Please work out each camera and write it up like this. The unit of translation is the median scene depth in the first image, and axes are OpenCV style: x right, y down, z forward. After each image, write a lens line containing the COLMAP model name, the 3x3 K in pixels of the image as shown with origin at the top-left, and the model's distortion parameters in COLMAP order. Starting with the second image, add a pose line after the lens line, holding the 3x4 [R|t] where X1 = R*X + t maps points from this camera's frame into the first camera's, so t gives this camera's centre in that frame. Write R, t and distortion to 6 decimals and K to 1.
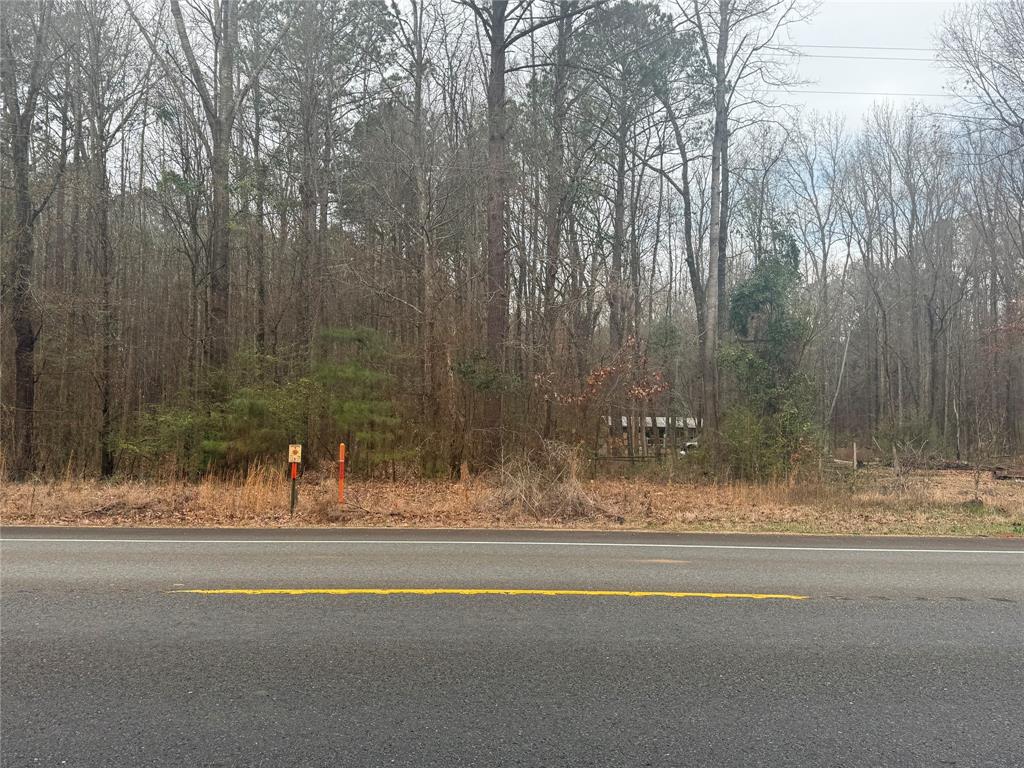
lens RADIAL K [[894.5, 0, 512.0], [0, 894.5, 384.0], [0, 0, 1]] dist [-0.000112, 0.000749]
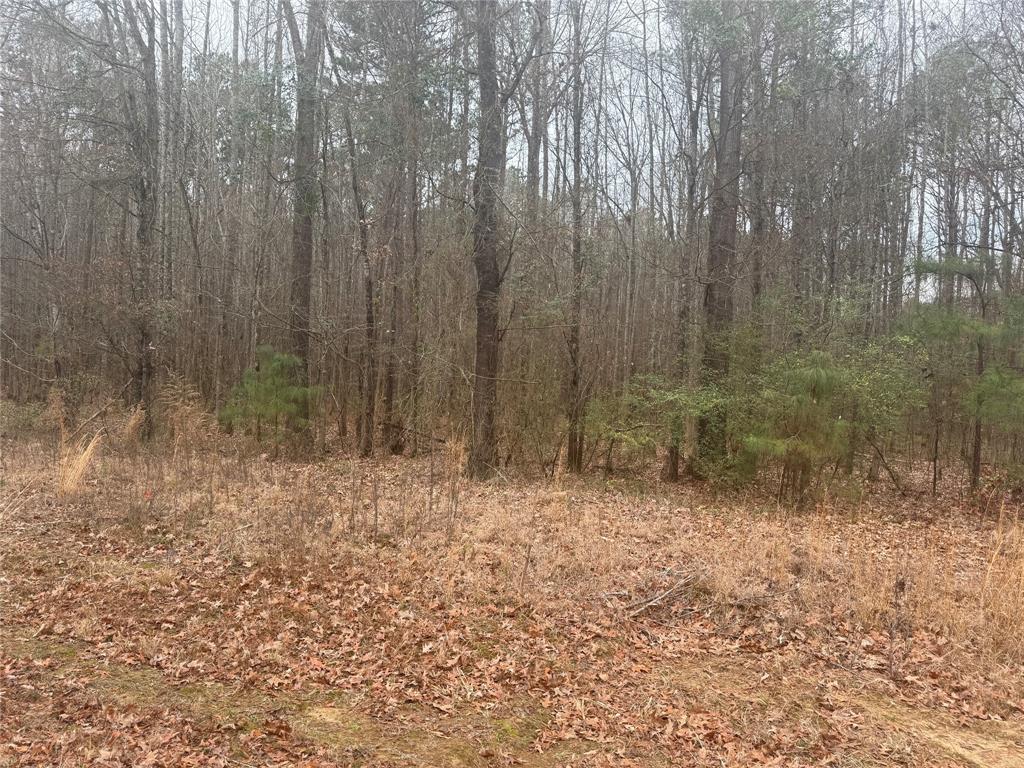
lens RADIAL K [[721.5, 0, 512.0], [0, 721.5, 384.0], [0, 0, 1]] dist [0.058839, -0.056199]
pose [[0.907553, 0.027685, -0.419024, -0.281523], [-0.013687, 0.999244, 0.036377, 0.011722], [0.419714, -0.027279, 0.907246, 0.479601]]
